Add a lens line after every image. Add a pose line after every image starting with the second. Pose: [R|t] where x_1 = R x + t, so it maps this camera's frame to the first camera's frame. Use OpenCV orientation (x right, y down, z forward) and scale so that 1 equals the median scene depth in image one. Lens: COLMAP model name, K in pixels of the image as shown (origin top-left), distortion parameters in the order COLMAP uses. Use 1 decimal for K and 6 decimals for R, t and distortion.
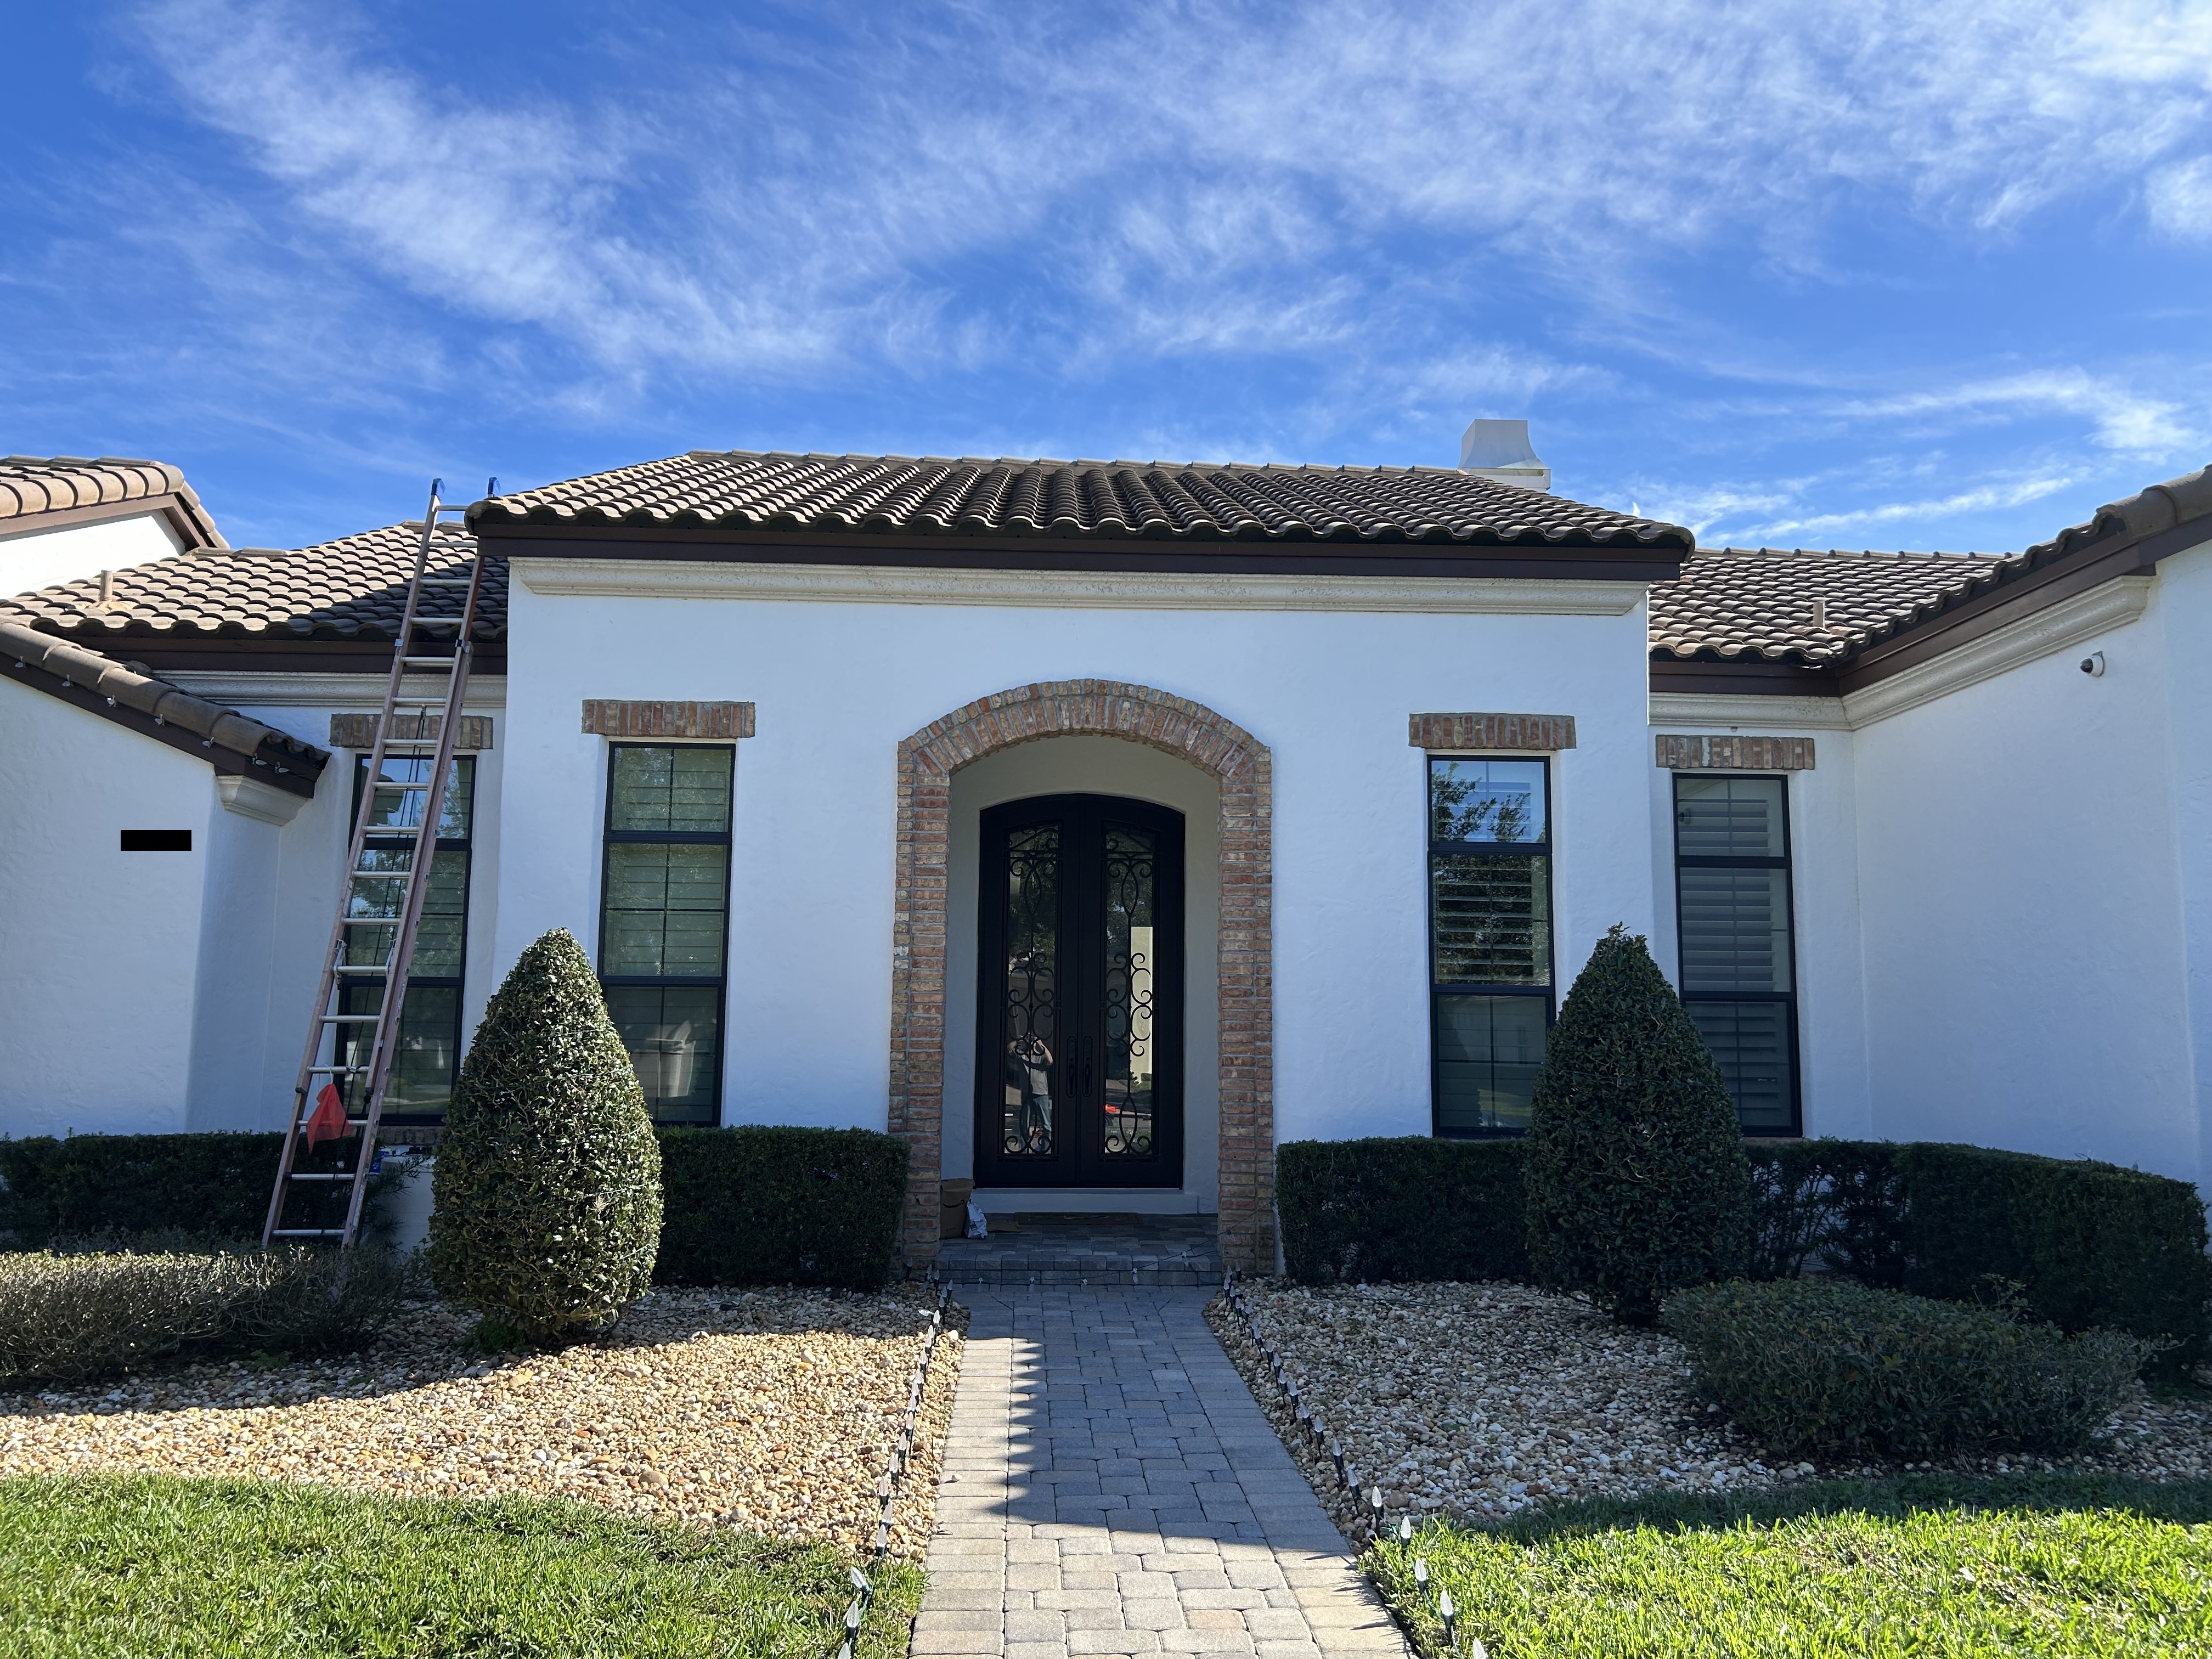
lens RADIAL K [[1675.0, 0, 1106.0], [0, 1675.0, 829.5], [0, 0, 1]] dist [0.097979, -0.126785]
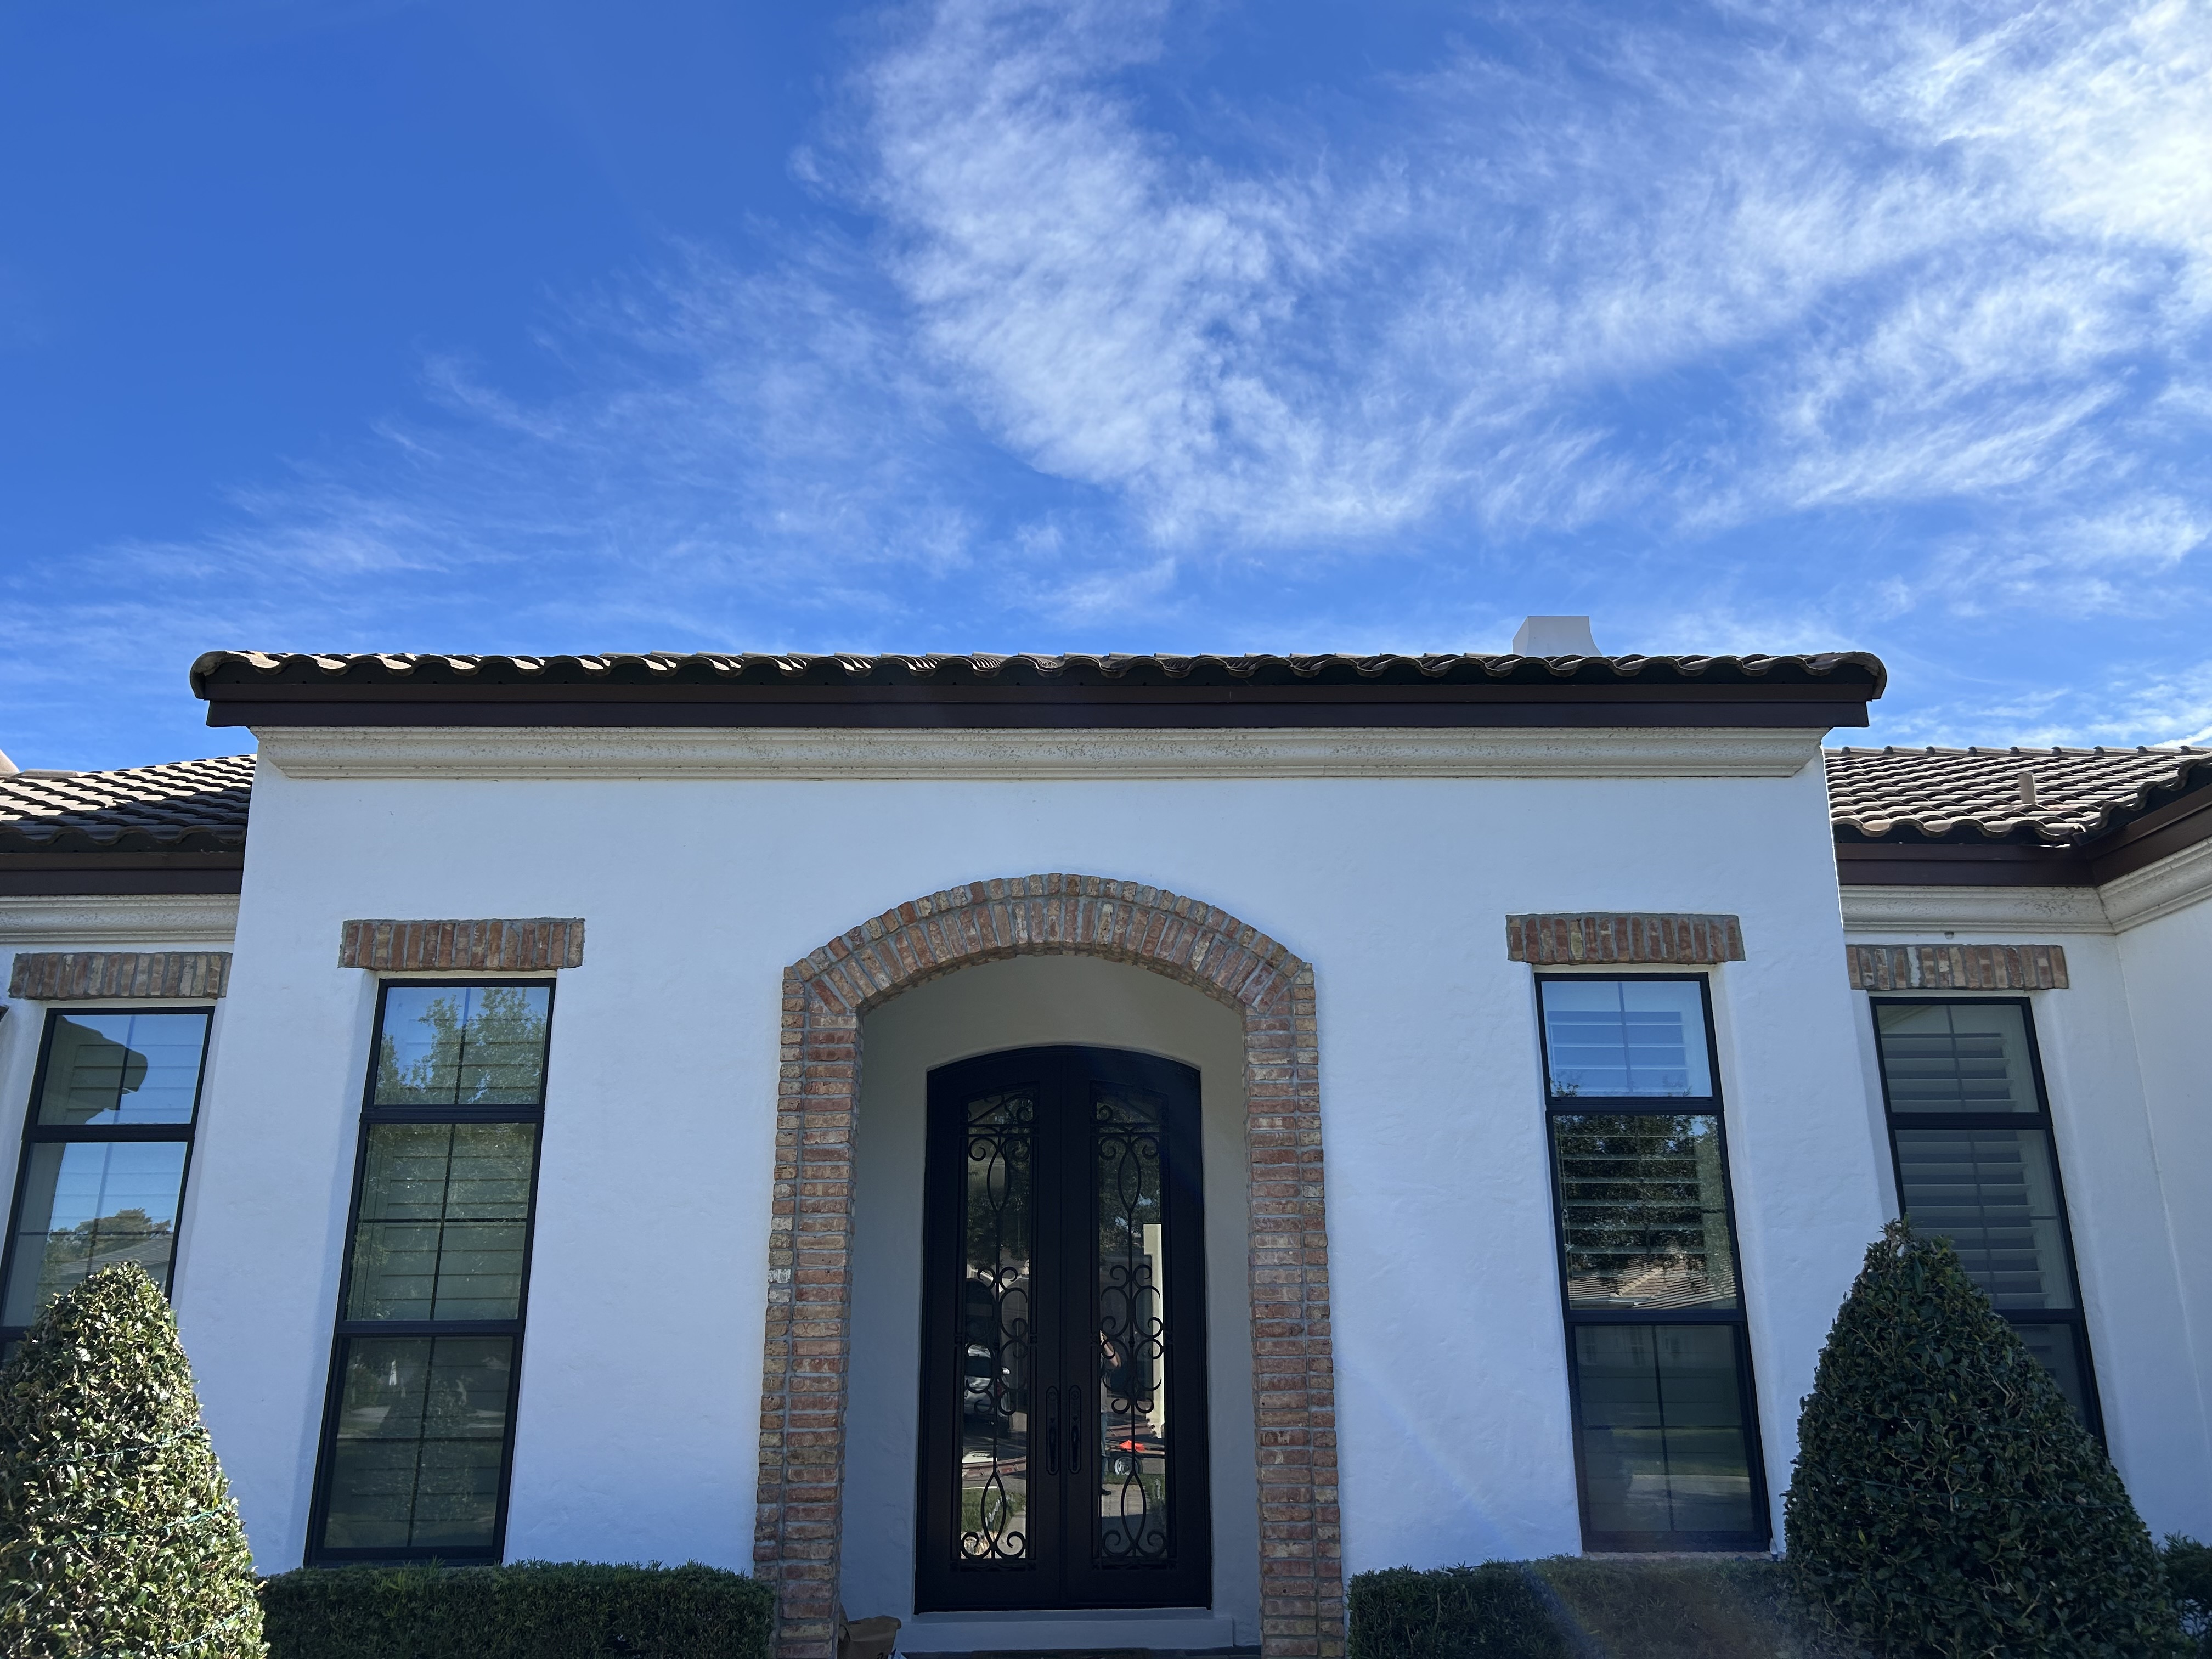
lens RADIAL K [[1701.9, 0, 1118.9], [0, 1701.9, 829.4], [0, 0, 1]] dist [0.075134, -0.100540]
pose [[0.999743, -0.021709, -0.006507, 0.022938], [0.020334, 0.986012, -0.165431, 0.012041], [0.010007, 0.165256, 0.986200, 0.290608]]
